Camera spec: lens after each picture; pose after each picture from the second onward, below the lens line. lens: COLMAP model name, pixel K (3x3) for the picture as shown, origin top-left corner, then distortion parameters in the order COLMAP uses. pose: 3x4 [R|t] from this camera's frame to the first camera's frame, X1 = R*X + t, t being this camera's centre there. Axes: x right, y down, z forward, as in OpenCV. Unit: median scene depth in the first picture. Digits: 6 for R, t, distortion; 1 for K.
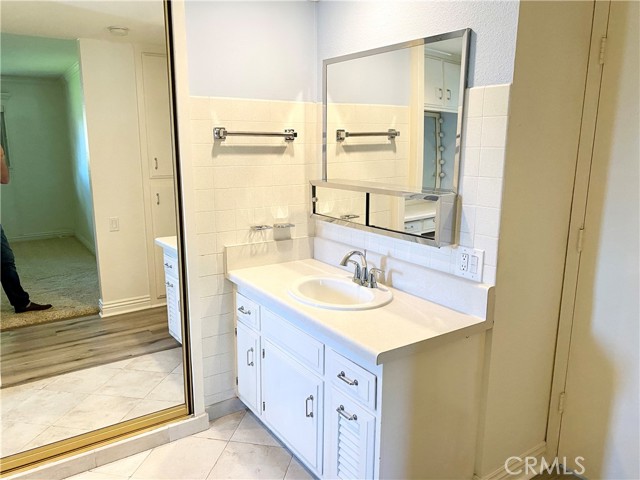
lens RADIAL K [[490.8, 0, 317.8], [0, 490.8, 240.3], [0, 0, 1]] dist [-0.004849, 0.009096]
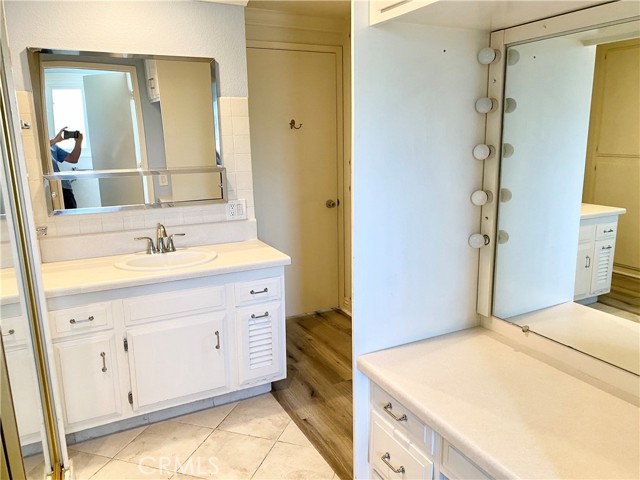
lens RADIAL K [[490.8, 0, 317.8], [0, 490.8, 240.3], [0, 0, 1]] dist [-0.004849, 0.009096]
pose [[0.122886, -0.219449, 0.967854, -1.182850], [0.216658, 0.957654, 0.189628, -0.098841], [-0.968482, 0.186391, 0.165228, 0.494735]]
